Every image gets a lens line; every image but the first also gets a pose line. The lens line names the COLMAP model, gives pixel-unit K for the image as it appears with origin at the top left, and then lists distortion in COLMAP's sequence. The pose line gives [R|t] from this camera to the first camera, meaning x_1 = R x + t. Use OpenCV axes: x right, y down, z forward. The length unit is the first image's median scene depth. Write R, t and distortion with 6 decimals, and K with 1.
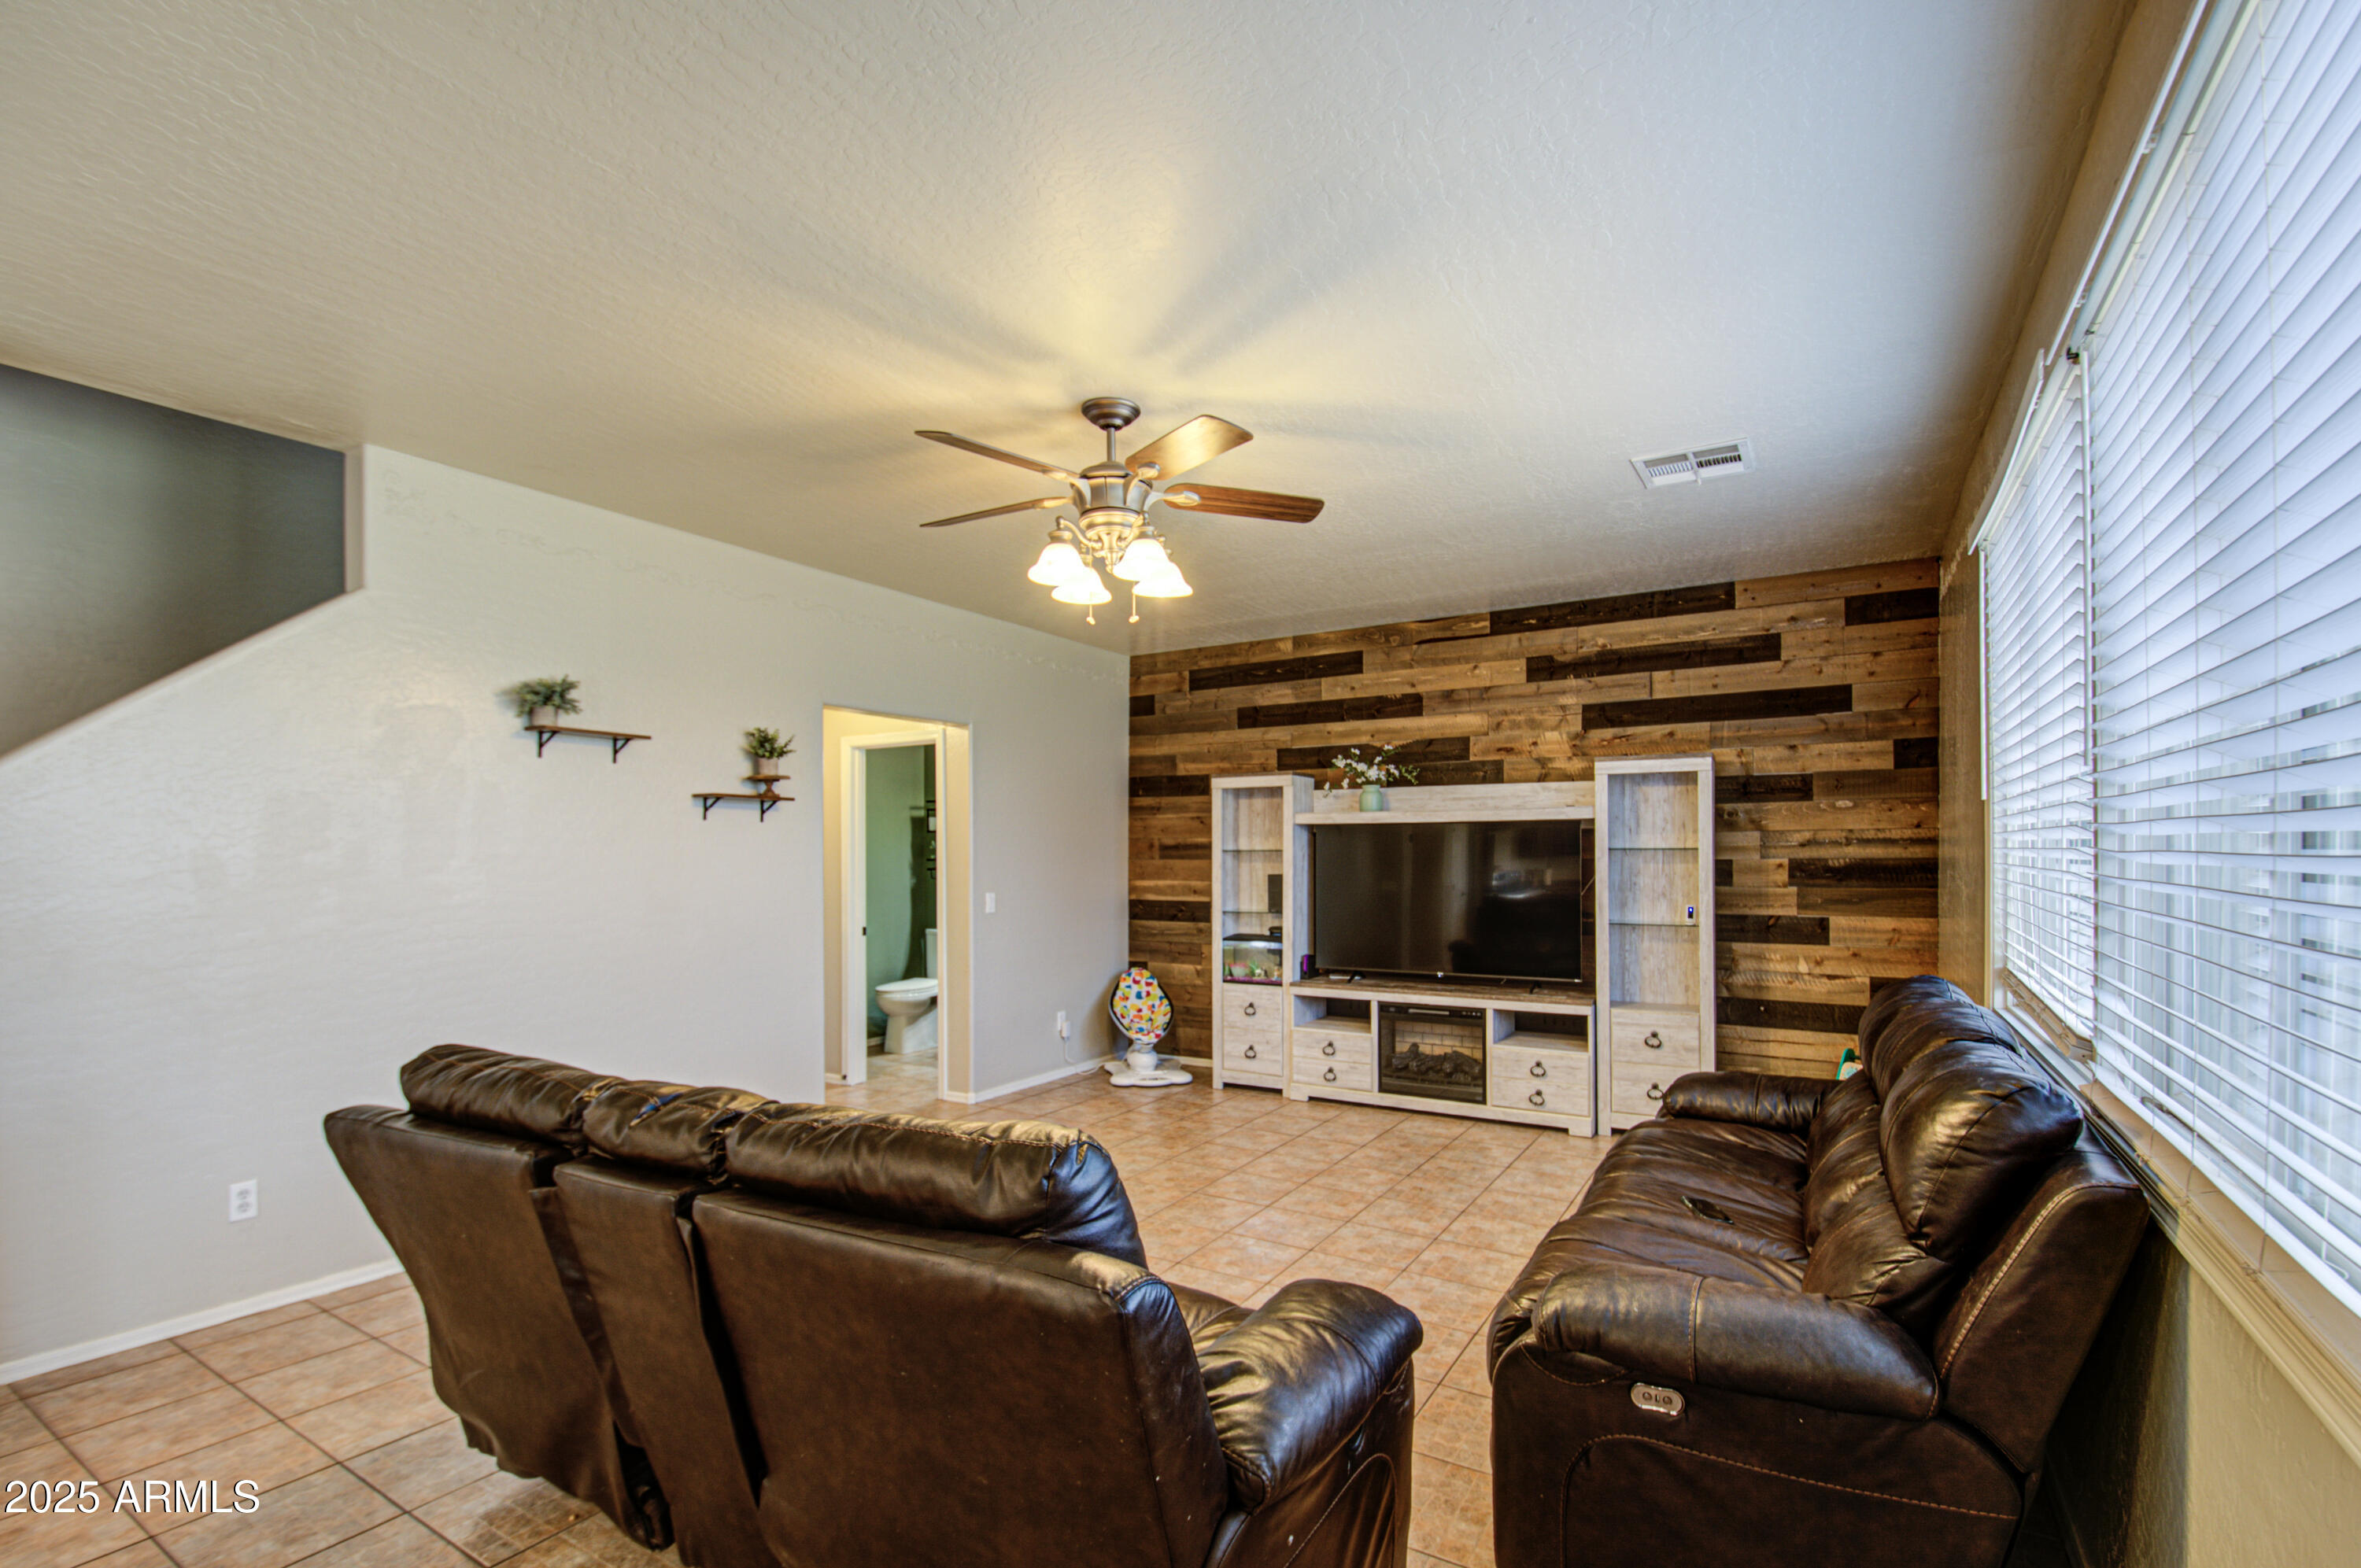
lens RADIAL K [[1070.0, 0, 1123.7], [0, 1070.0, 849.2], [0, 0, 1]] dist [0.005187, -0.014058]
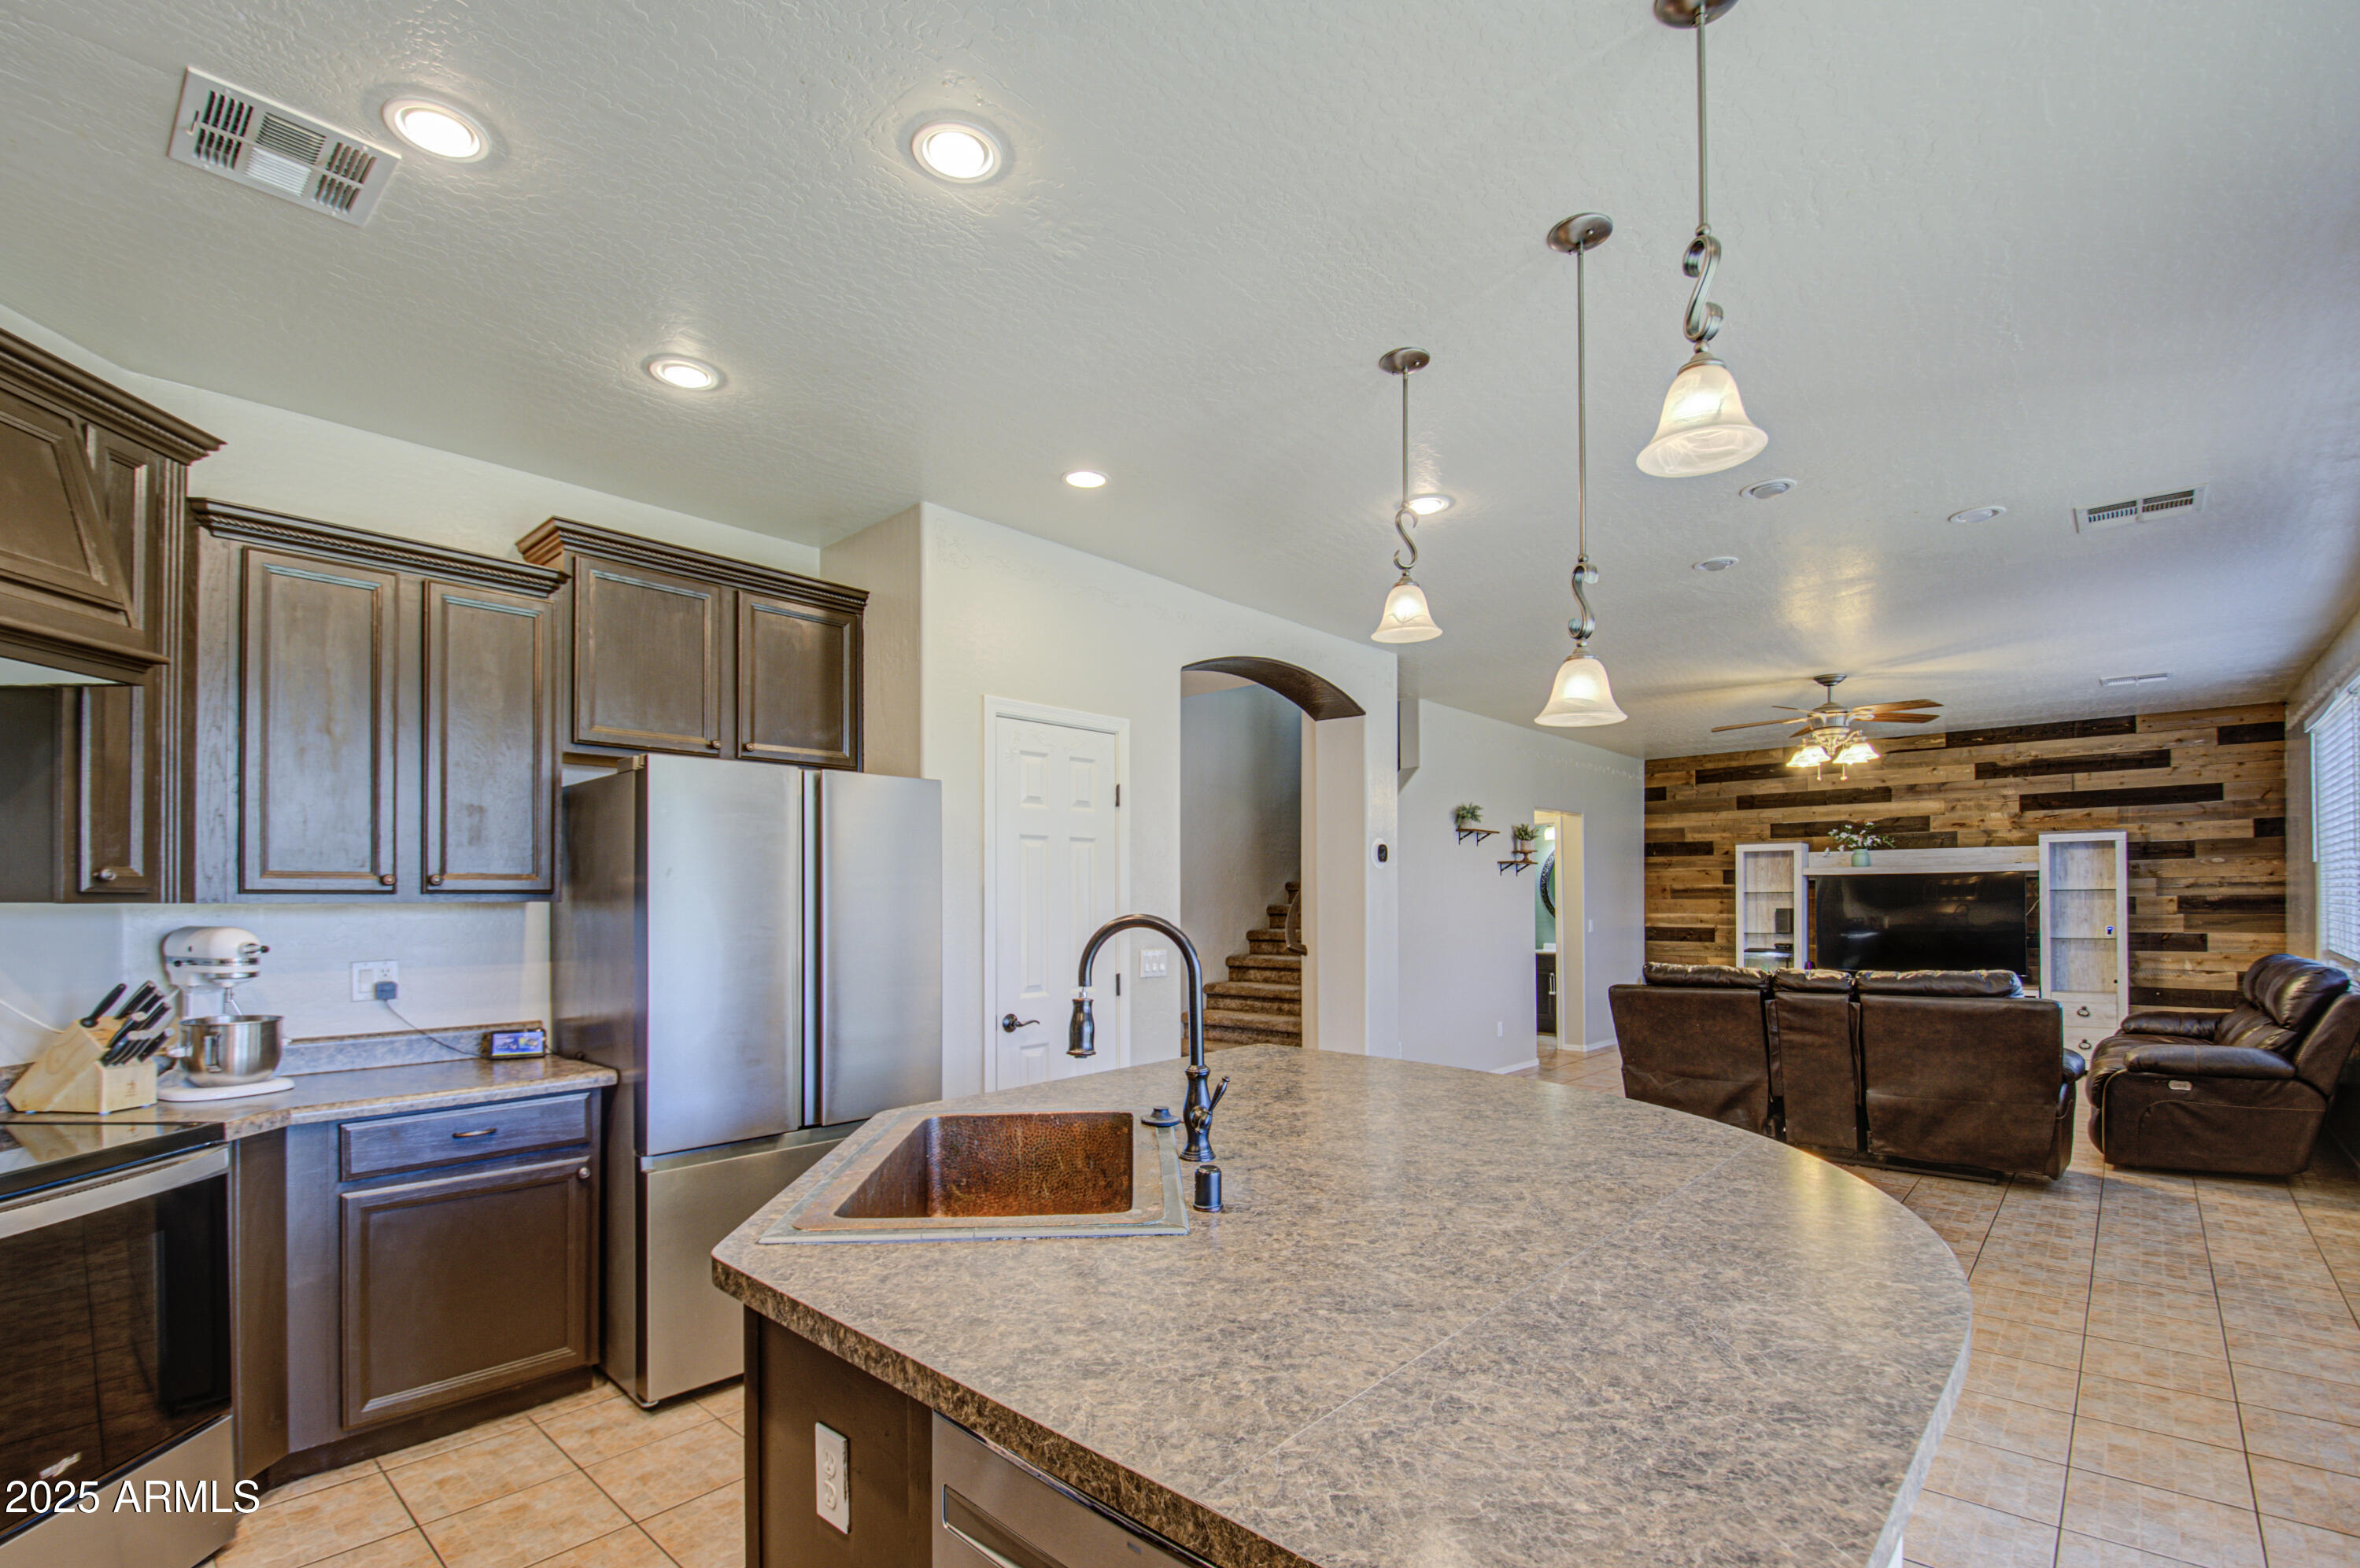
lens RADIAL K [[1069.6, 0, 1136.2], [0, 1069.6, 895.8], [0, 0, 1]] dist [0.005187, -0.014058]
pose [[0.985379, -0.003909, -0.170335, -0.570137], [0.003631, 0.999992, -0.001943, 0.006239], [0.170341, 0.001296, 0.985384, -0.728239]]
